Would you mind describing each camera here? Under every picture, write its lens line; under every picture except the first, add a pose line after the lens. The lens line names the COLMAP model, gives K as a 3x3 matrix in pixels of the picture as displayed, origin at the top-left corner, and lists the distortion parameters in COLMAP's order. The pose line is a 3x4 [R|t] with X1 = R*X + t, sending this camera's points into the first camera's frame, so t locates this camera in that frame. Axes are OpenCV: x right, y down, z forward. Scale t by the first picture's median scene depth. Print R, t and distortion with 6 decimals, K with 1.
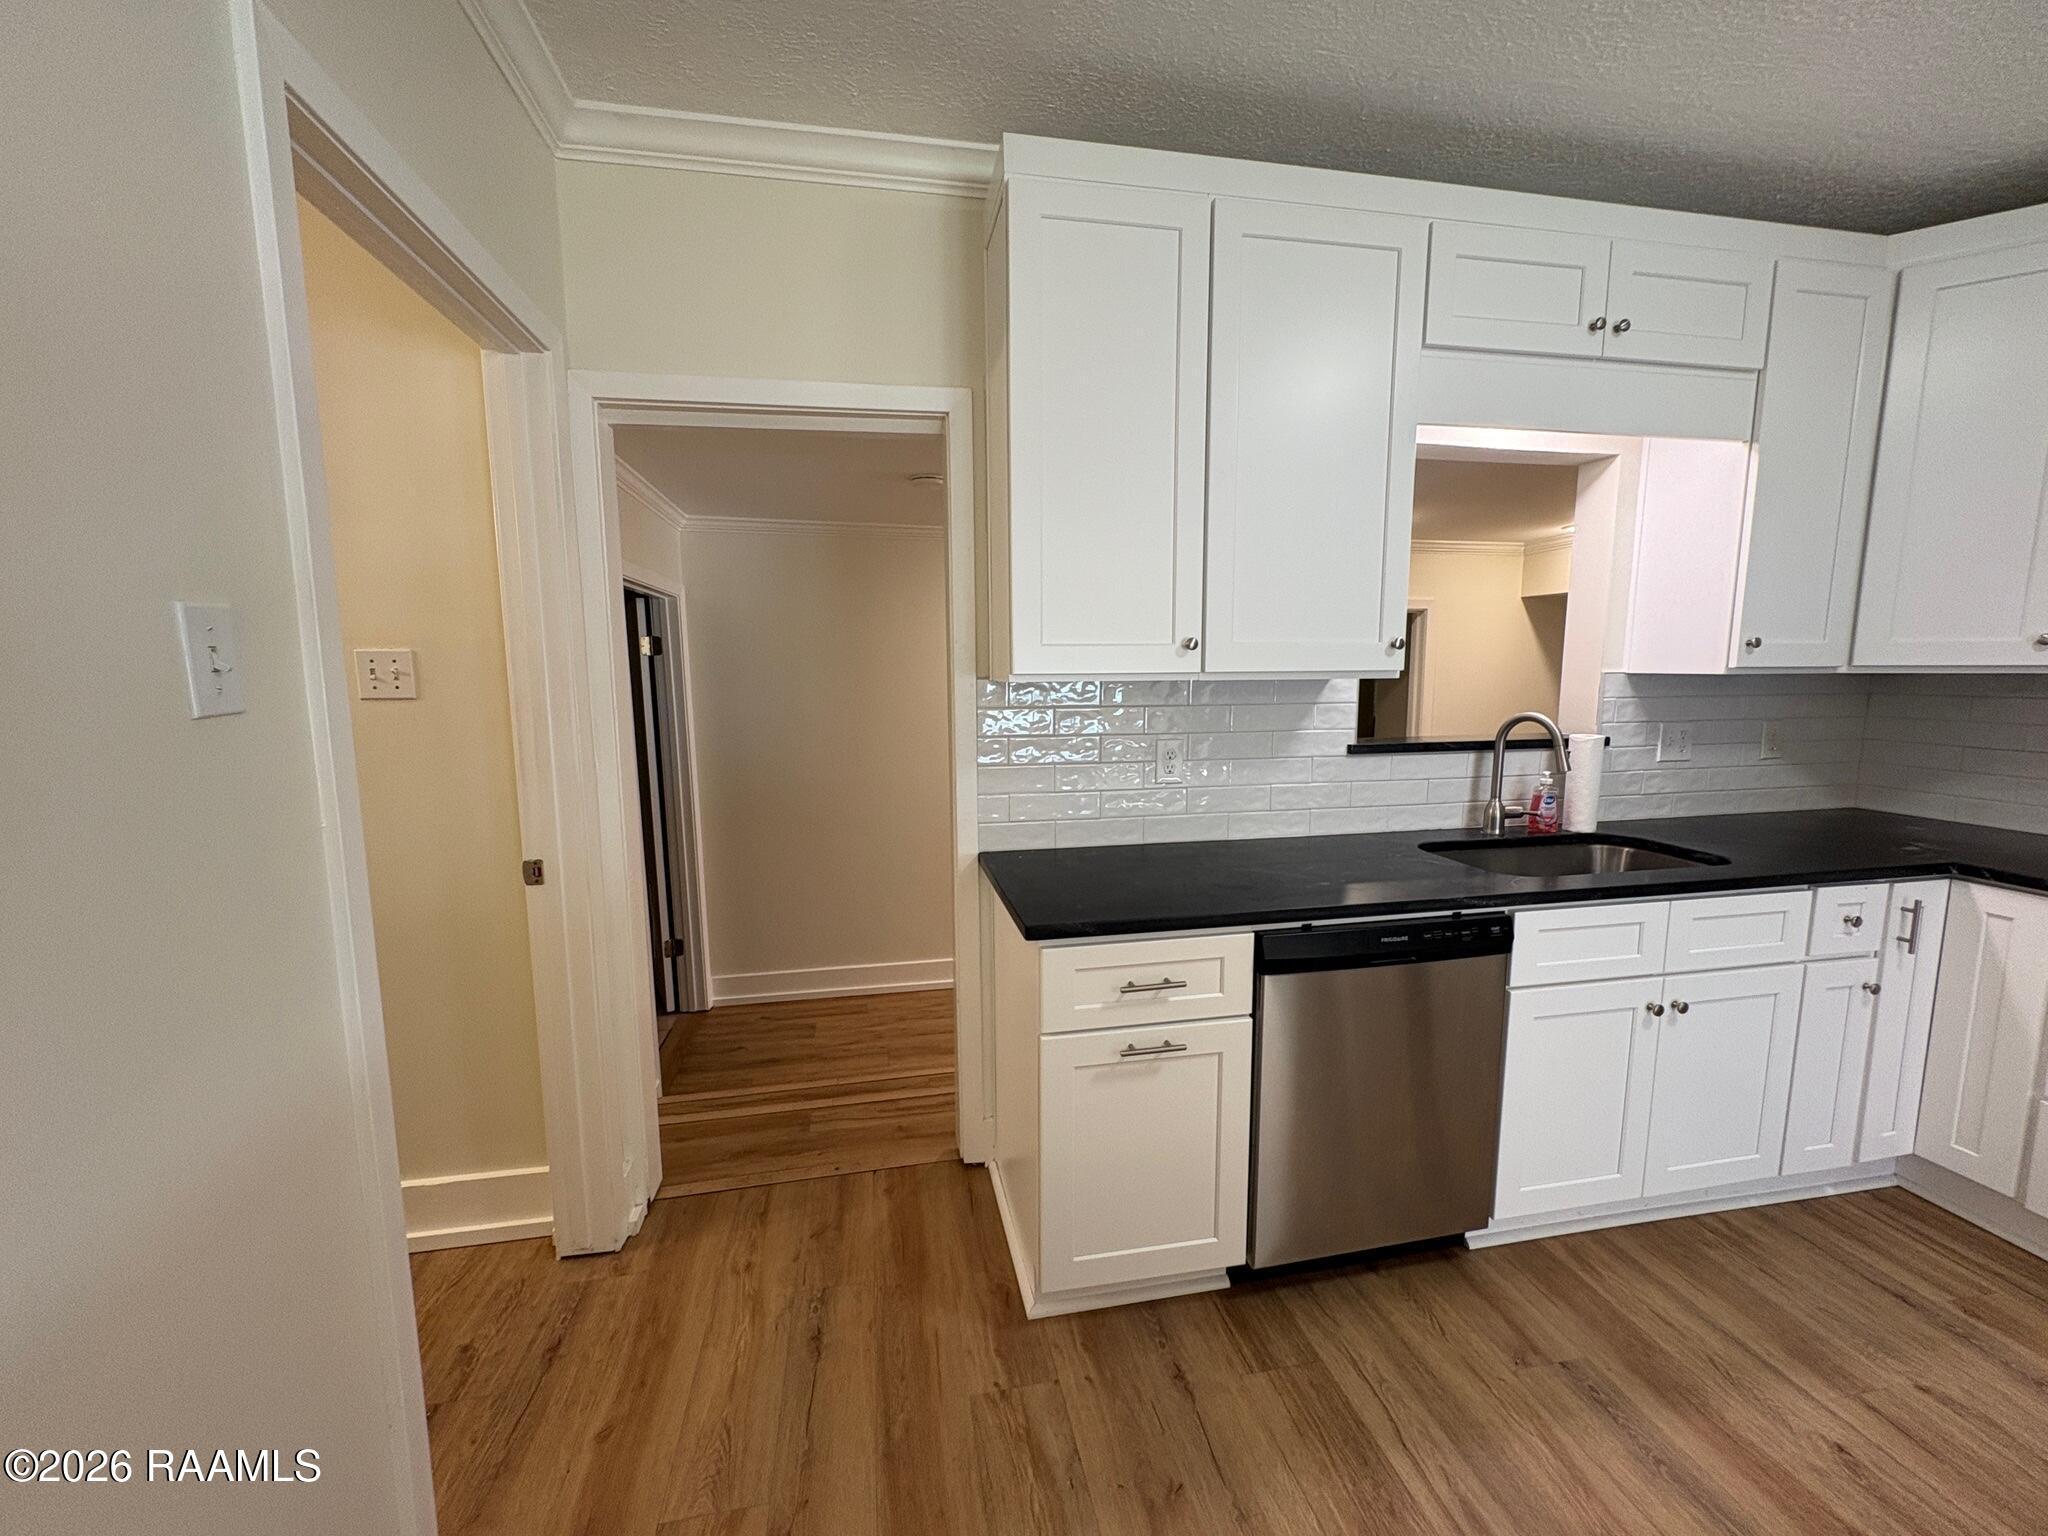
lens RADIAL K [[813.5, 0, 1023.5], [0, 813.5, 769.6], [0, 0, 1]] dist [0.000782, -0.000139]
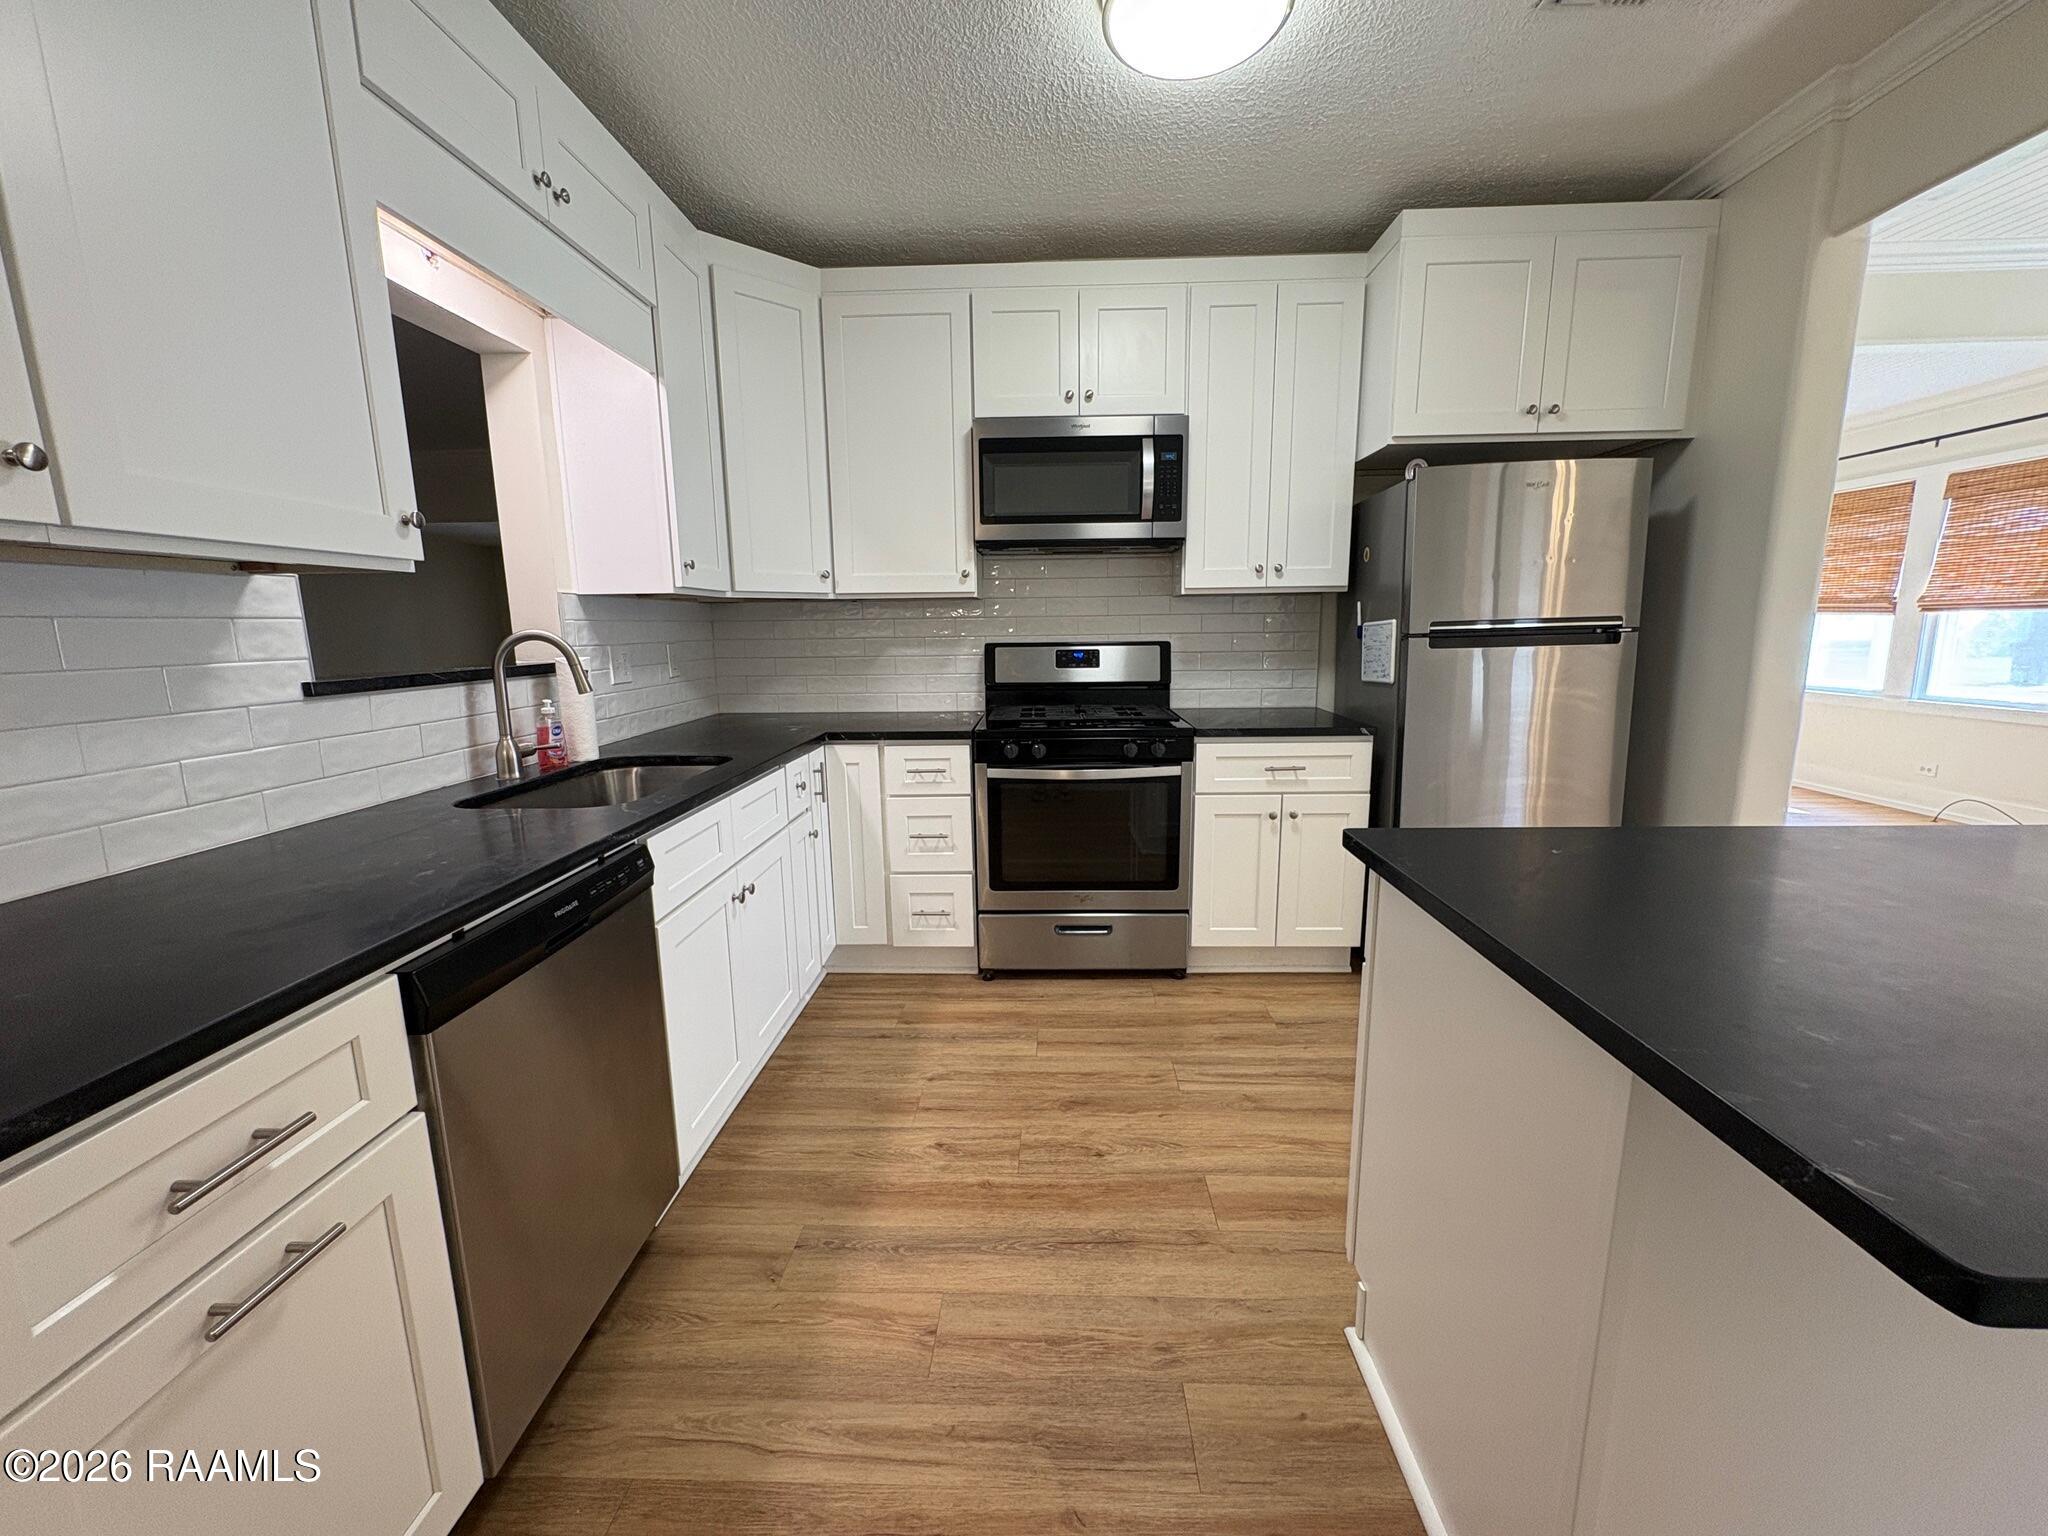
lens RADIAL K [[813.5, 0, 1023.5], [0, 813.5, 769.6], [0, 0, 1]] dist [0.000782, -0.000139]
pose [[0.224498, -0.165594, 0.960302, -0.142797], [0.134782, 0.981261, 0.137700, 0.032955], [-0.965109, 0.098518, 0.242610, 0.372430]]
